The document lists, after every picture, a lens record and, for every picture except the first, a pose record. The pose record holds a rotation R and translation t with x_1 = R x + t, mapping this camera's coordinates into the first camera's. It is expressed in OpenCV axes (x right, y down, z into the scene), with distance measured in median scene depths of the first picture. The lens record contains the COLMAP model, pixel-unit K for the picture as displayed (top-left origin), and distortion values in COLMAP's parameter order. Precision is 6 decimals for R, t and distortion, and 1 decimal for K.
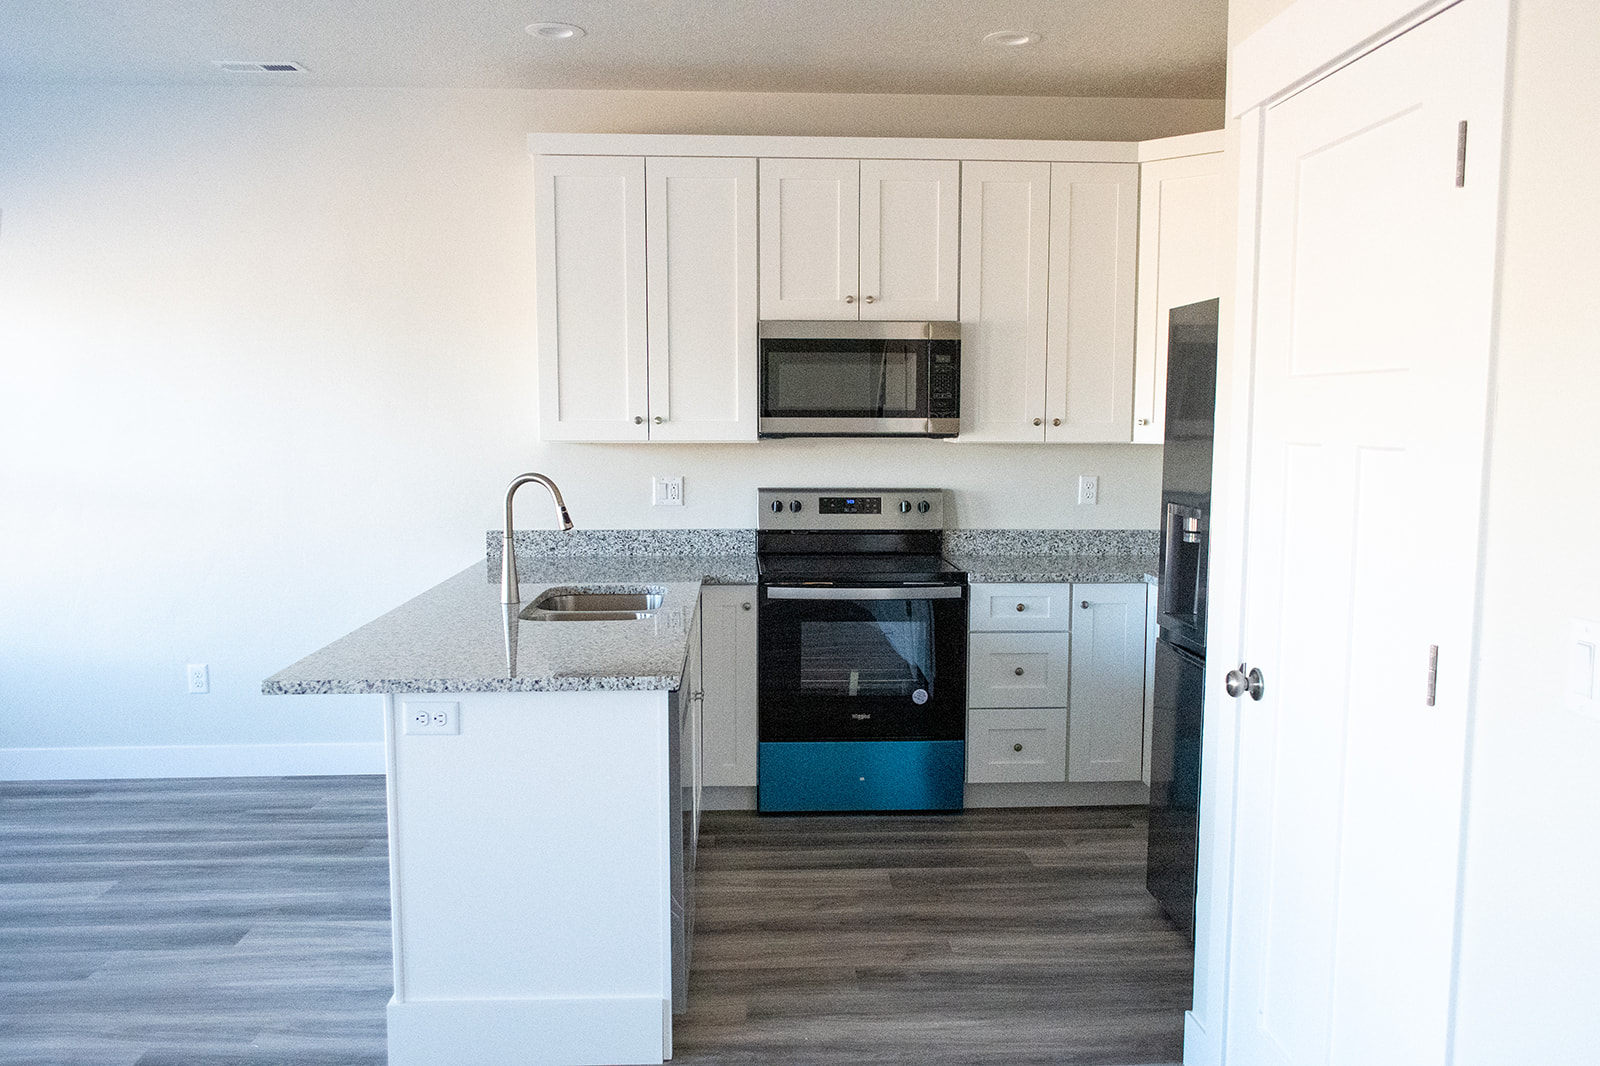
lens RADIAL K [[1226.3, 0, 799.8], [0, 1226.3, 534.2], [0, 0, 1]] dist [-0.013297, 0.014876]
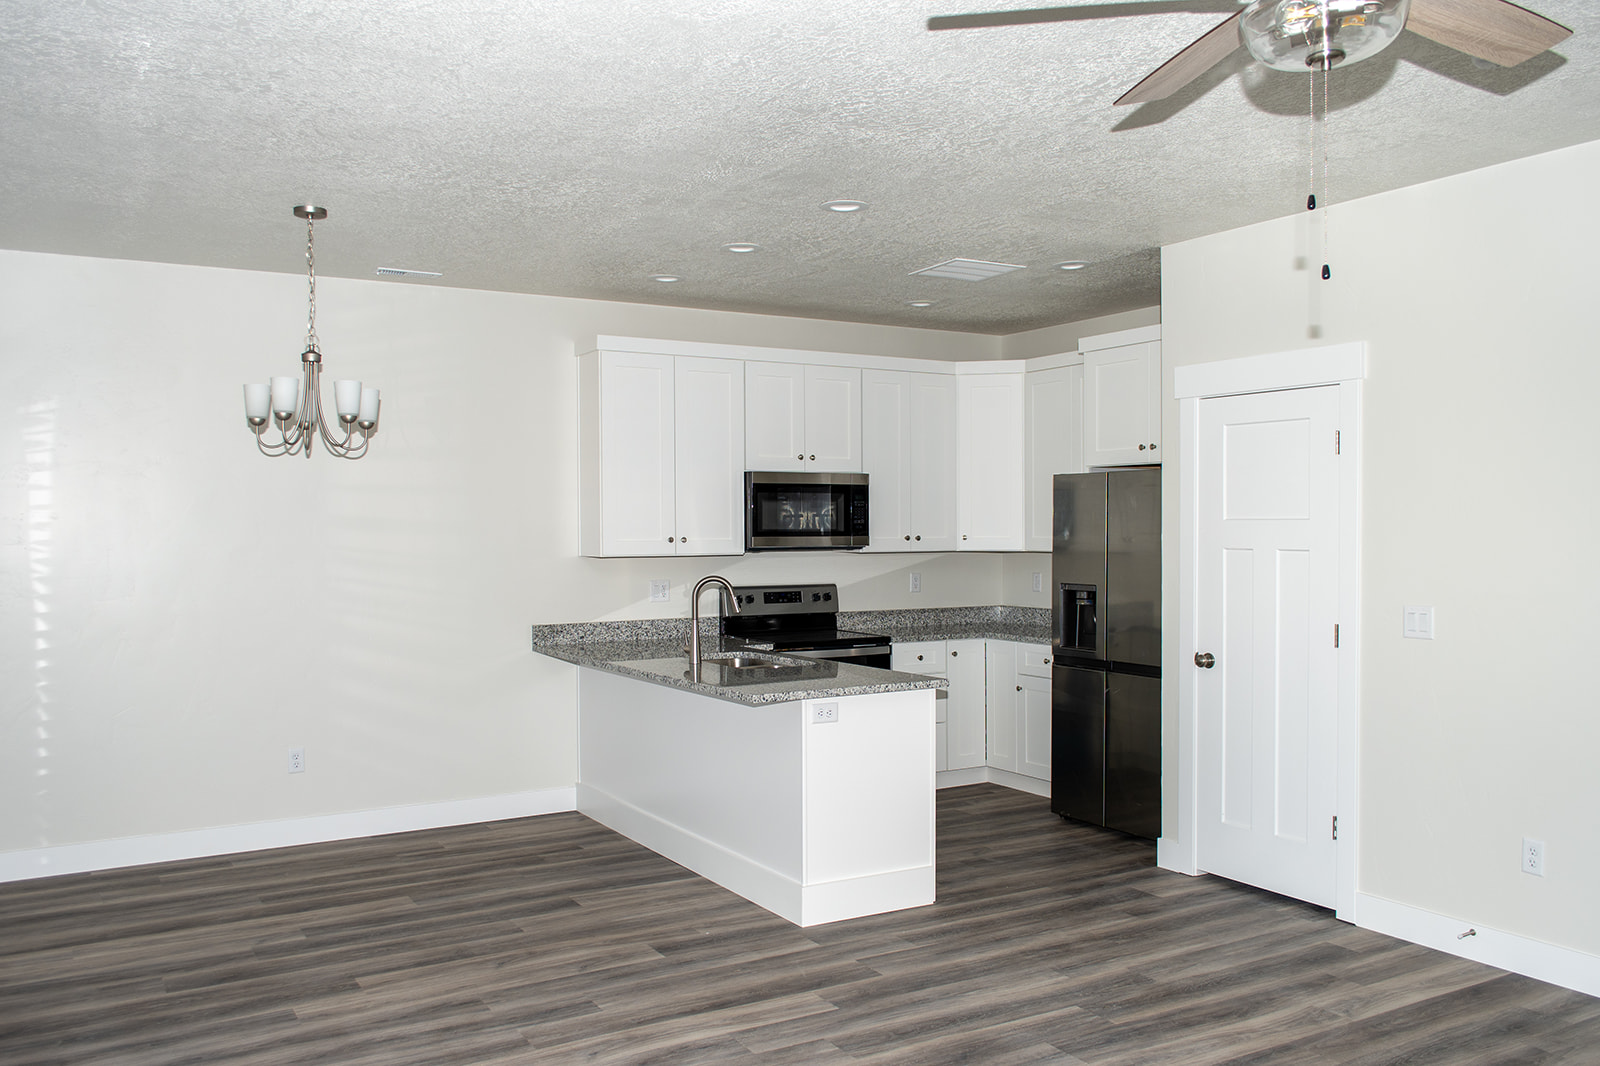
lens RADIAL K [[1226.3, 0, 801.3], [0, 1226.3, 530.8], [0, 0, 1]] dist [-0.013297, 0.014876]
pose [[0.897703, -0.008553, 0.440519, -0.610185], [0.048619, 0.995629, -0.079746, 0.015591], [-0.437911, 0.093006, 0.894194, -0.319217]]
